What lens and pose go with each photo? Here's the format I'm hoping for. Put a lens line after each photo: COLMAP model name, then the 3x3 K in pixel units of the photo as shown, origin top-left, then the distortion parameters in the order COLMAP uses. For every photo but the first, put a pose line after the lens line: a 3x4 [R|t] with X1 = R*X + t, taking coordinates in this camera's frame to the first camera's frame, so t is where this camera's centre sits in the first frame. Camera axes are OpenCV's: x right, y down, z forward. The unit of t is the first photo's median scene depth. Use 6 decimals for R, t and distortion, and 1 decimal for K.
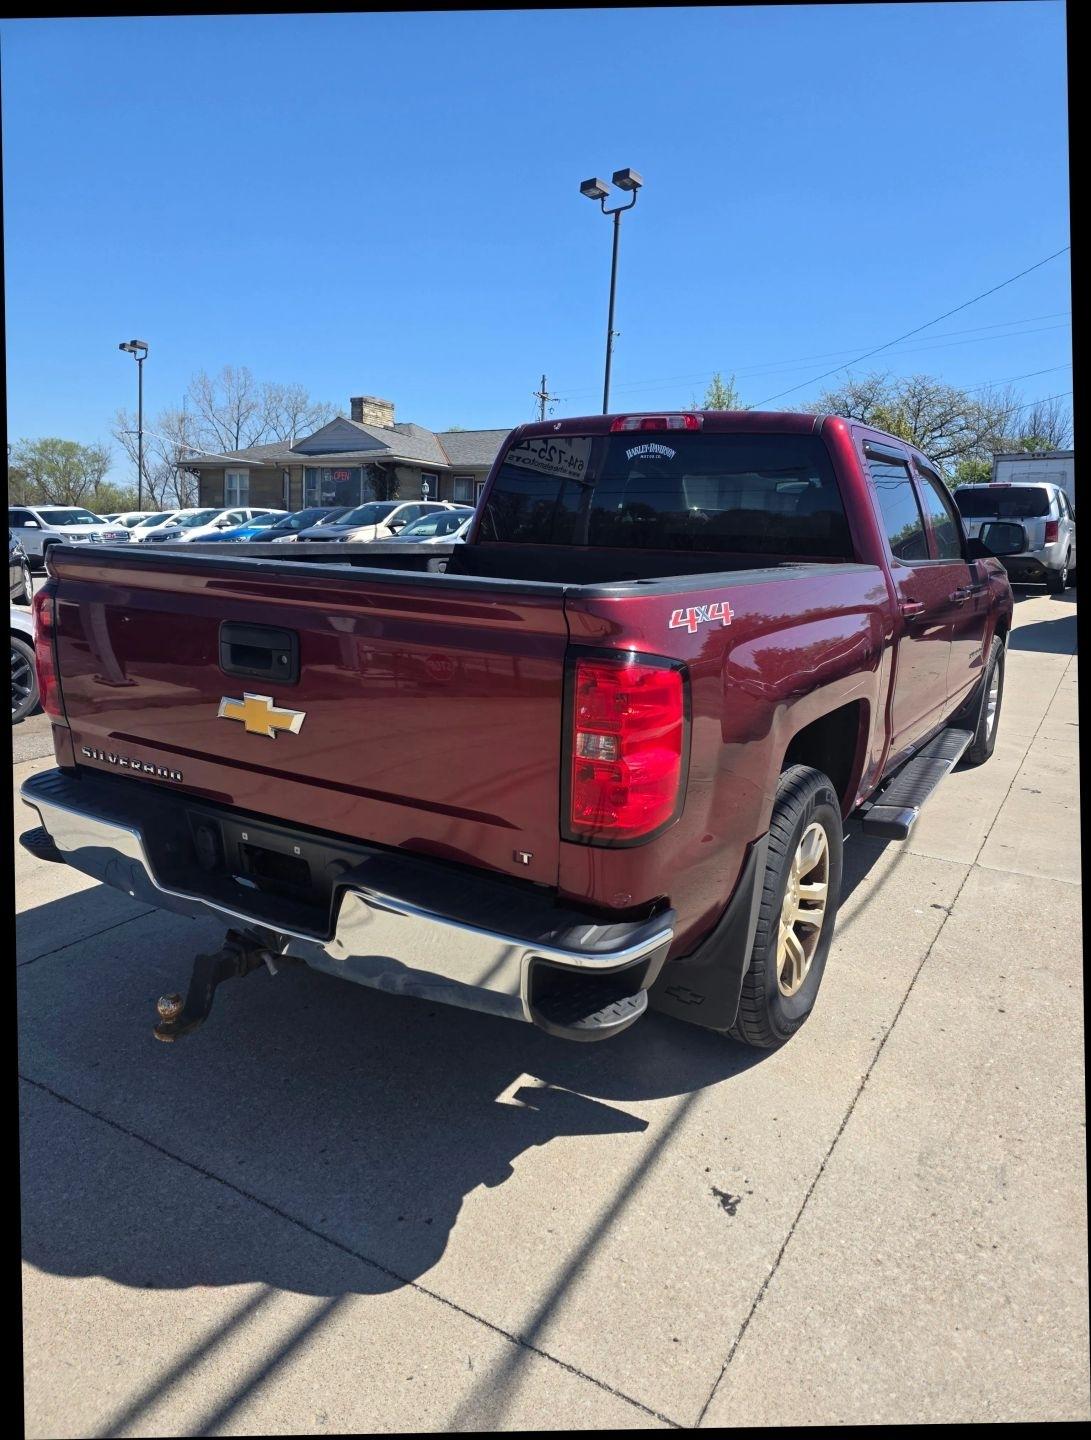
lens RADIAL K [[951.0, 0, 567.9], [0, 951.0, 698.3], [0, 0, 1]] dist [0.054446, -0.048516]
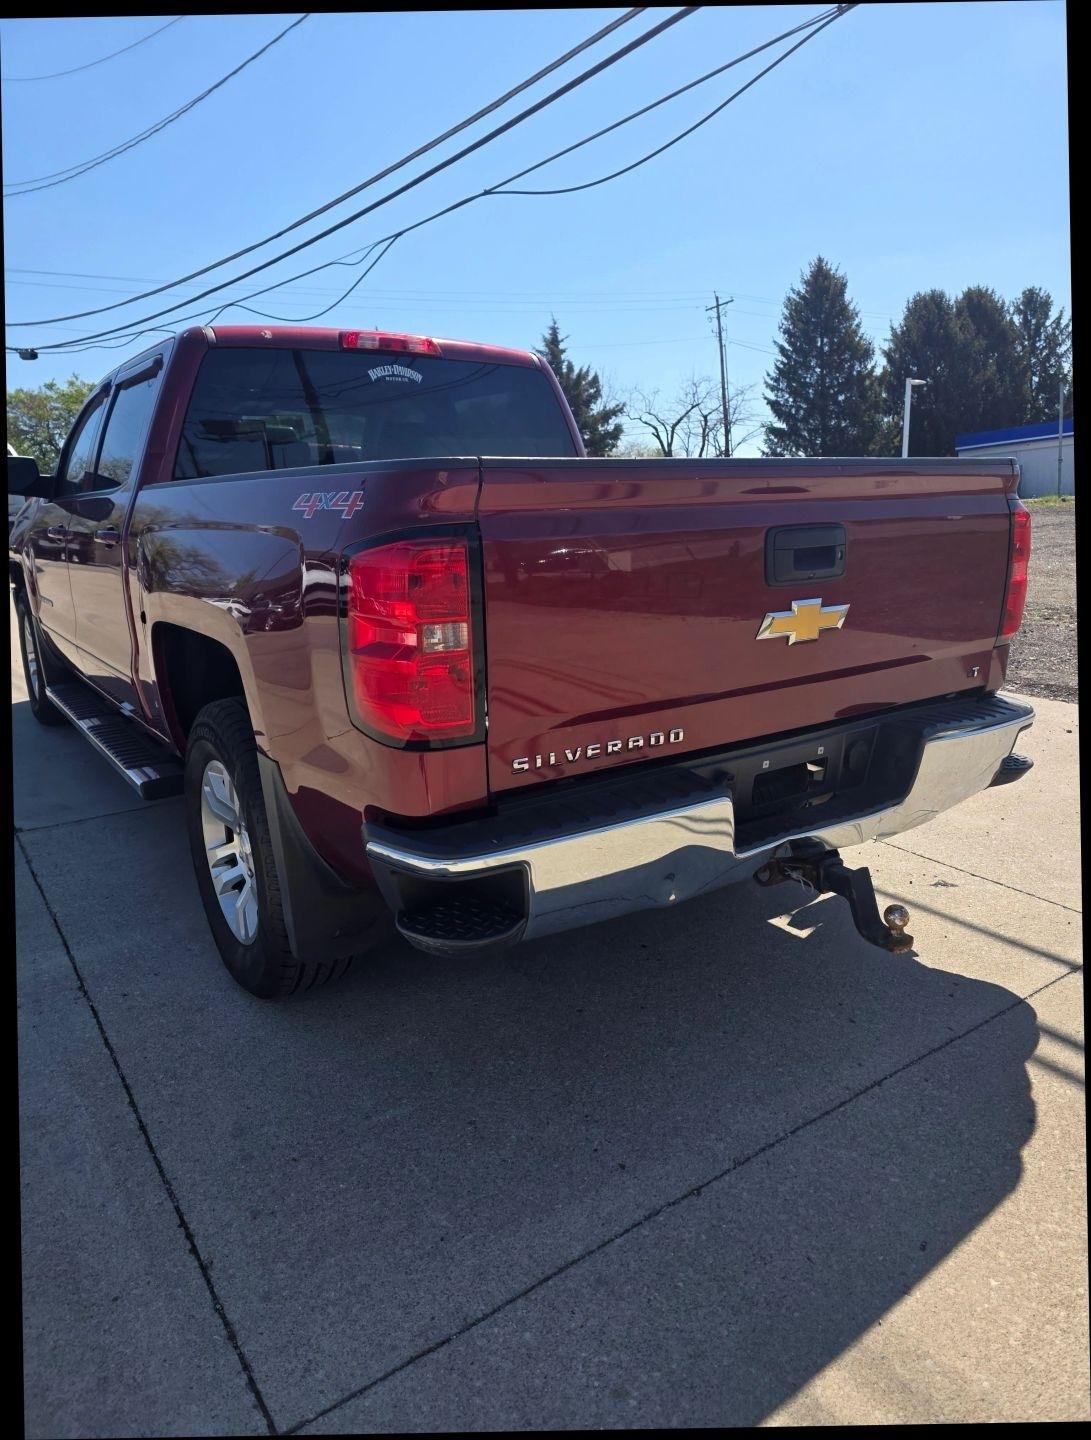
lens RADIAL K [[957.5, 0, 561.1], [0, 957.5, 697.8], [0, 0, 1]] dist [0.060886, -0.073737]
pose [[0.408736, -0.229155, 0.883415, -0.195945], [0.206456, 0.966088, 0.155078, -0.016388], [-0.888994, 0.119000, 0.442185, 0.121980]]
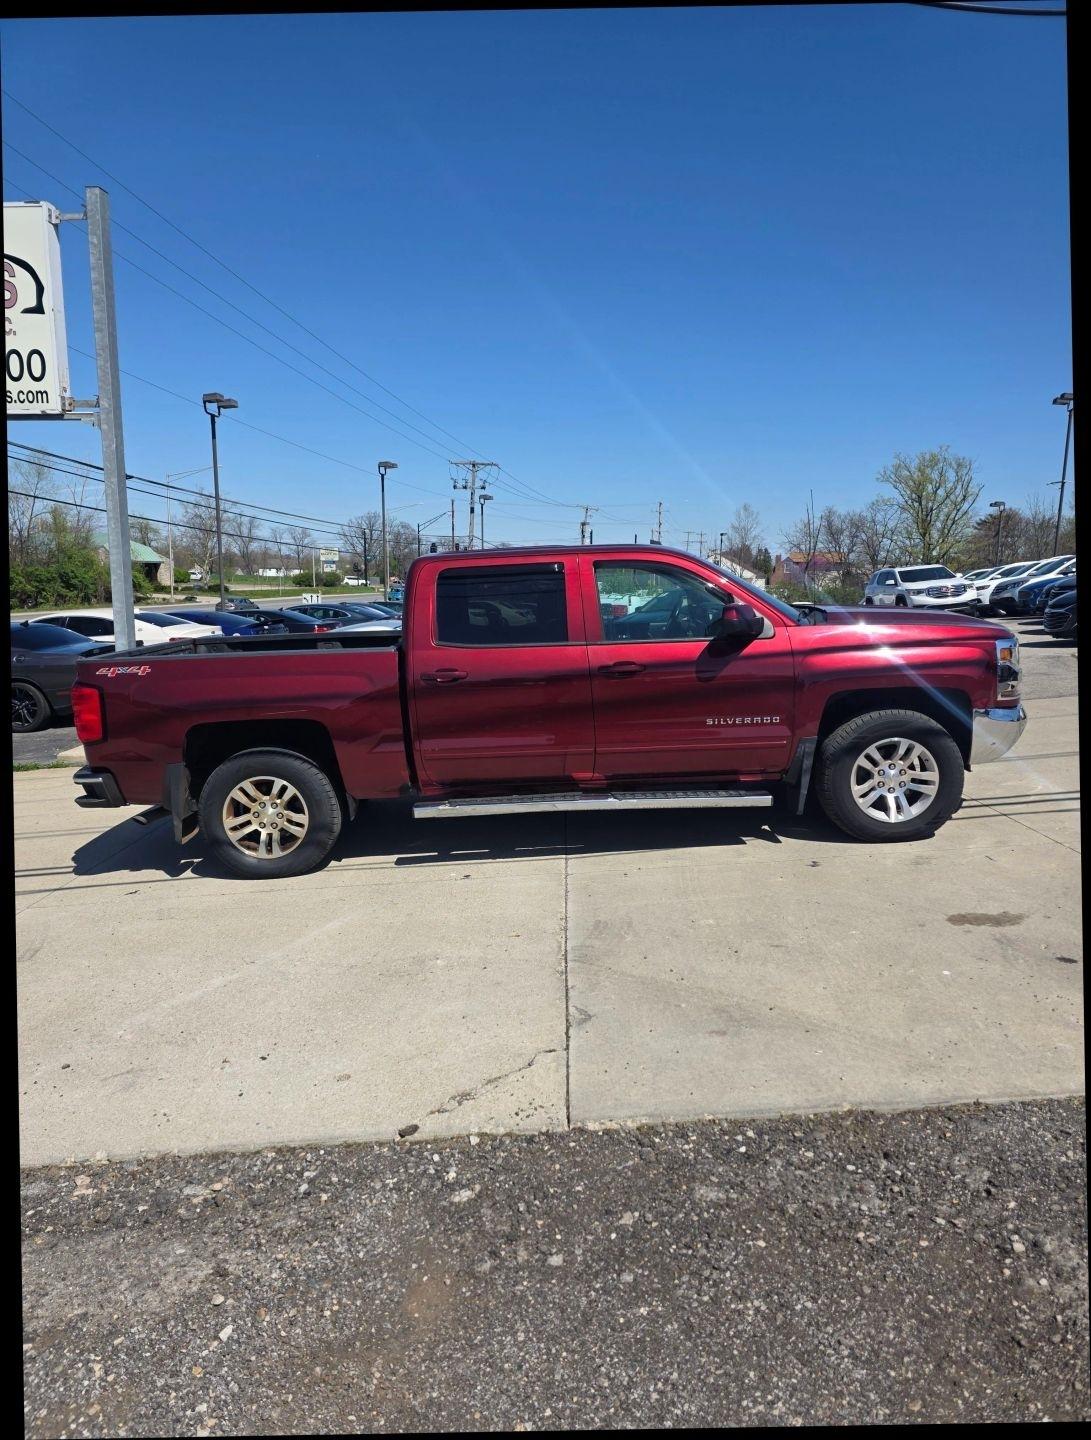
lens RADIAL K [[964.5, 0, 571.4], [0, 964.5, 713.6], [0, 0, 1]] dist [0.054886, -0.050898]
pose [[0.505478, 0.076003, -0.859485, 0.446810], [-0.099177, 0.994629, 0.029626, -0.024314], [0.857121, 0.070266, 0.510301, 0.093231]]
